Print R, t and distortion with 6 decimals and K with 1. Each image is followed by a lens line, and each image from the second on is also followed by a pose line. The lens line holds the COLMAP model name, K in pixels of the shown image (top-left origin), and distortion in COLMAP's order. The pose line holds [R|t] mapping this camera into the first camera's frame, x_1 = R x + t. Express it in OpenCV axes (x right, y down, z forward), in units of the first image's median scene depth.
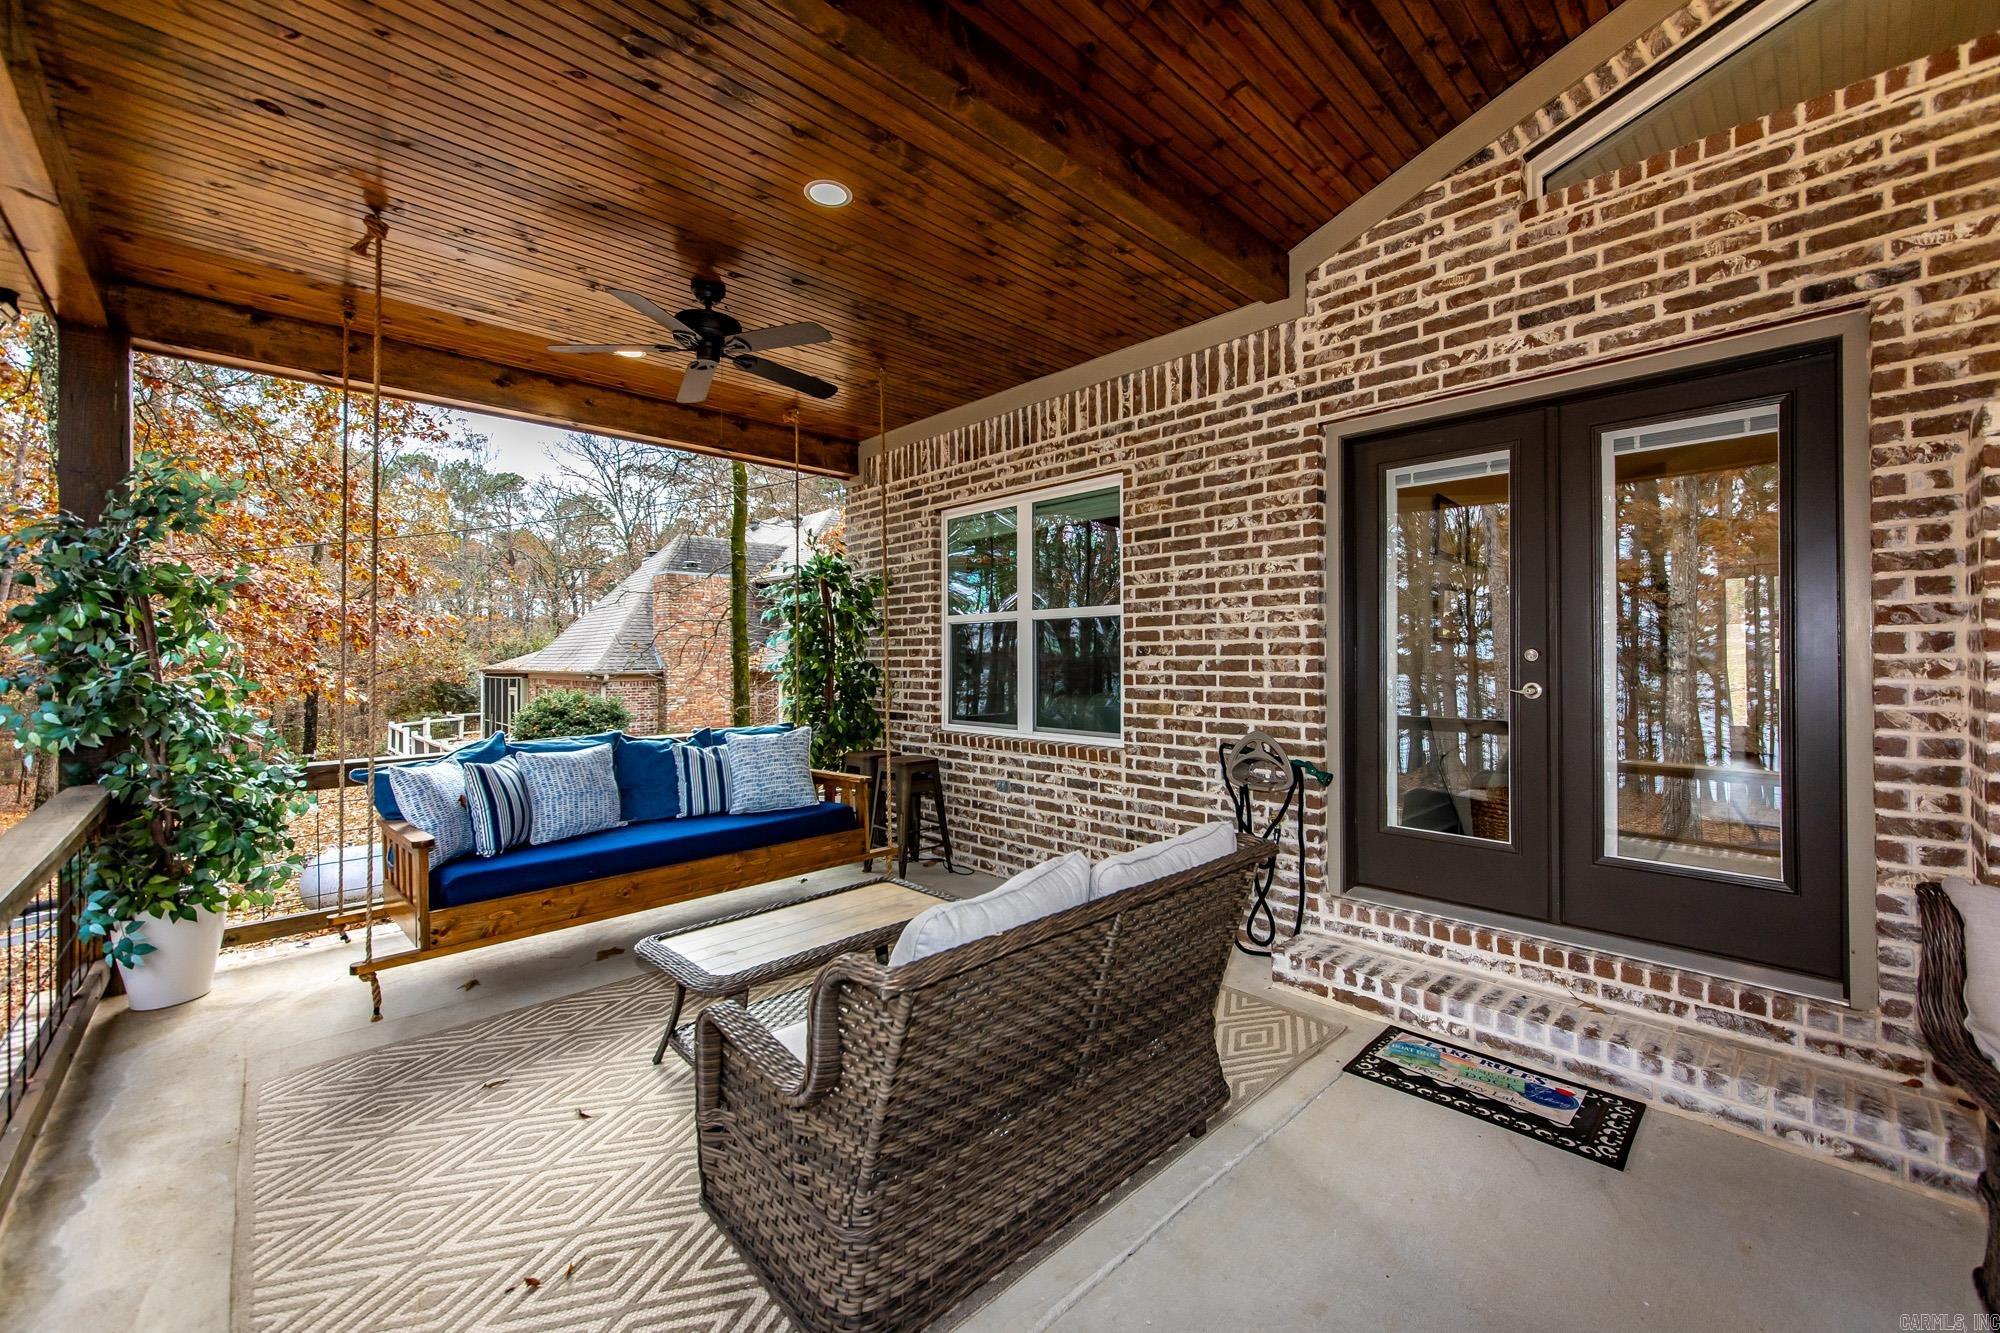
lens RADIAL K [[805.6, 0, 993.7], [0, 805.6, 656.8], [0, 0, 1]] dist [0.000785, 0.000267]
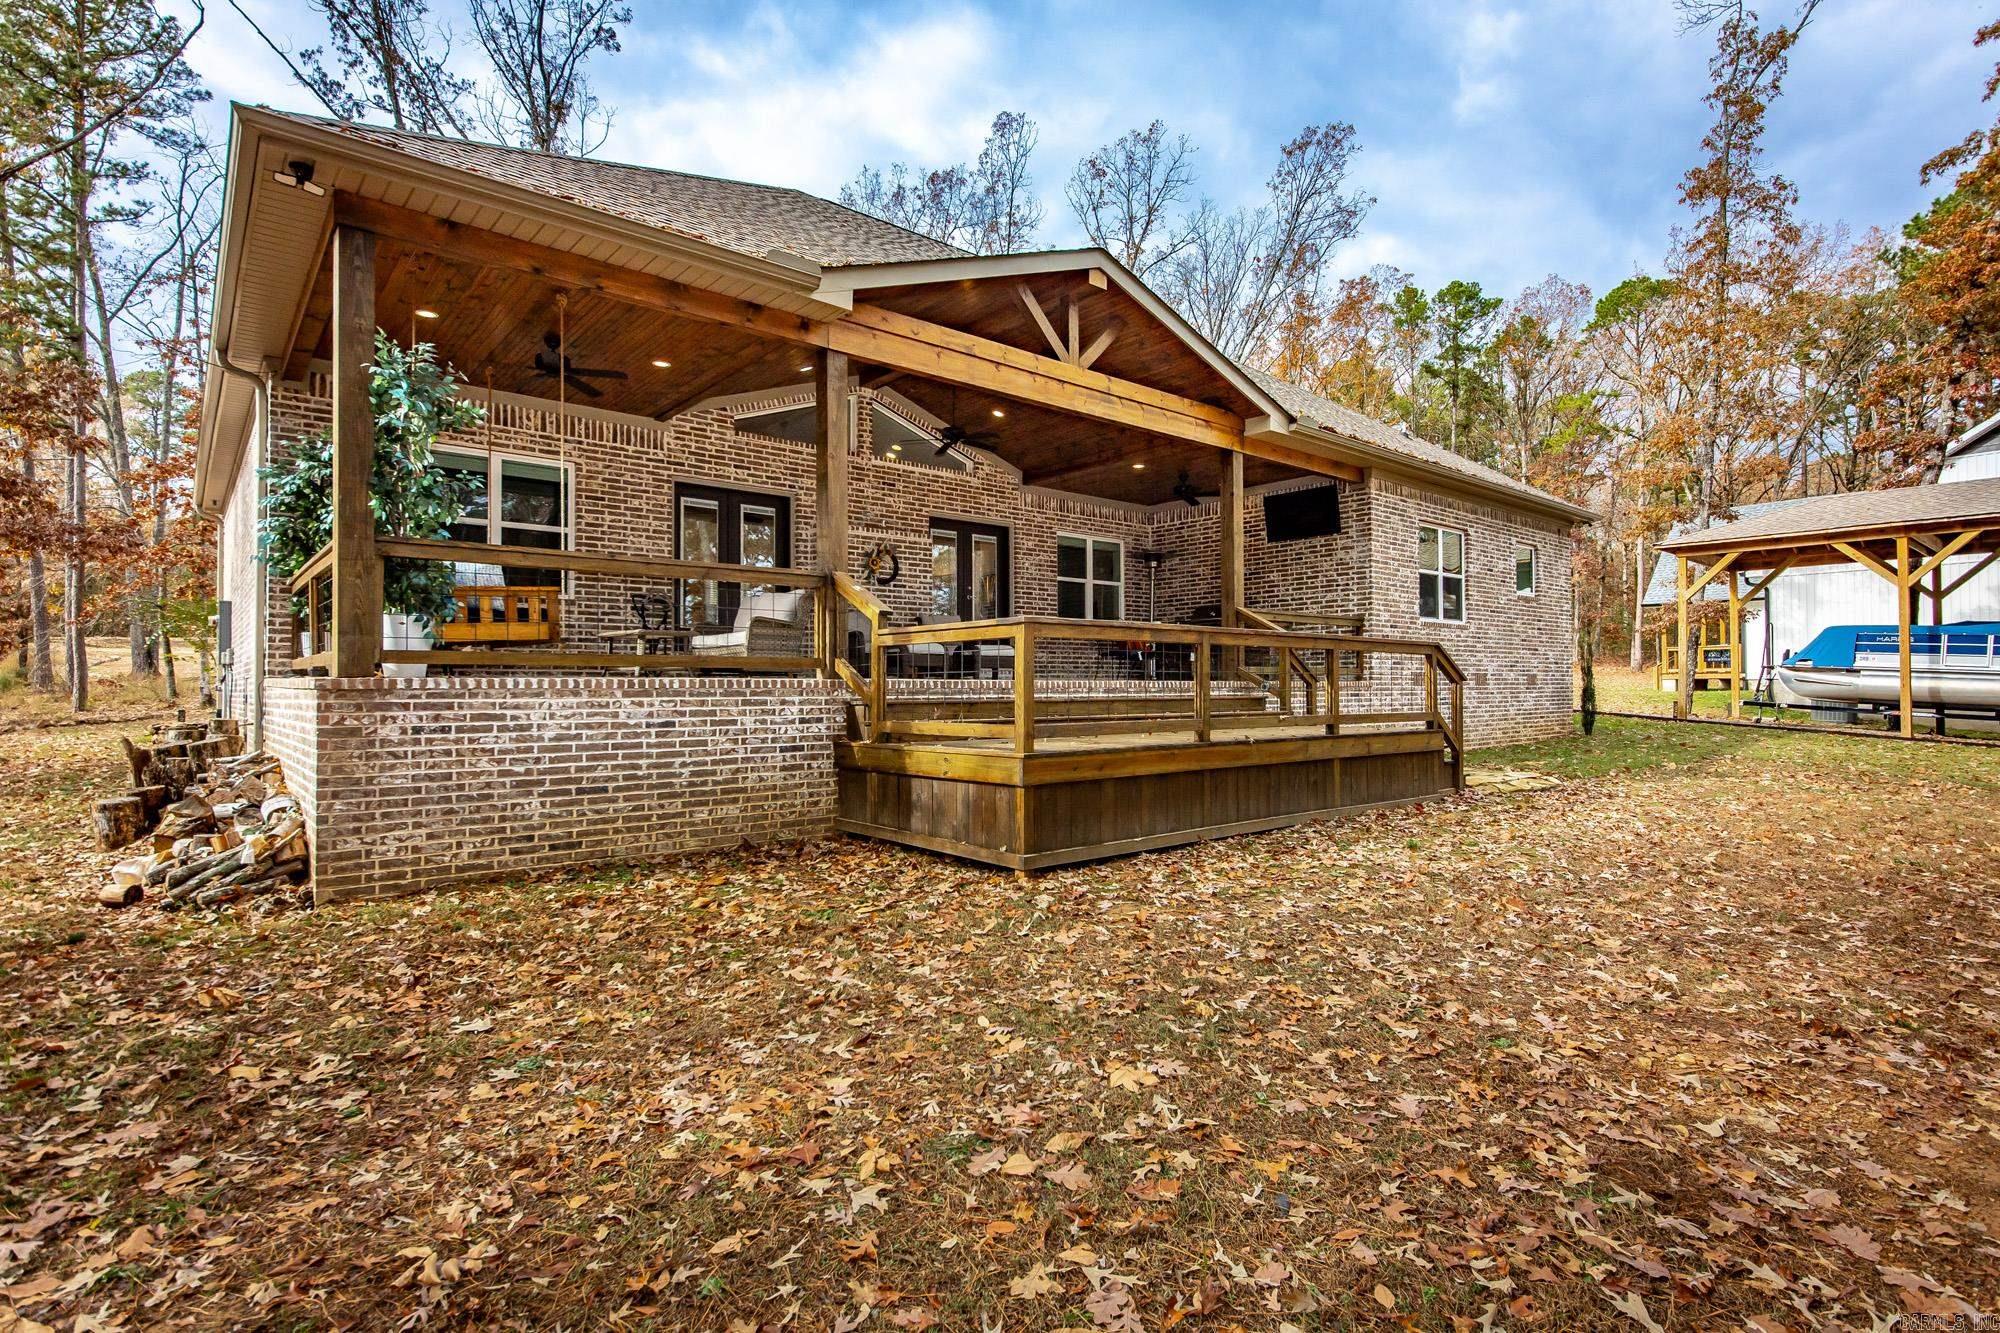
lens RADIAL K [[978.6, 0, 995.7], [0, 978.6, 673.8], [0, 0, 1]] dist [-0.002071, -0.000073]
pose [[0.052520, 0.015225, 0.998504, -2.506596], [-0.002590, 0.999882, -0.015110, 0.376868], [-0.998617, -0.001792, 0.052553, -0.213945]]
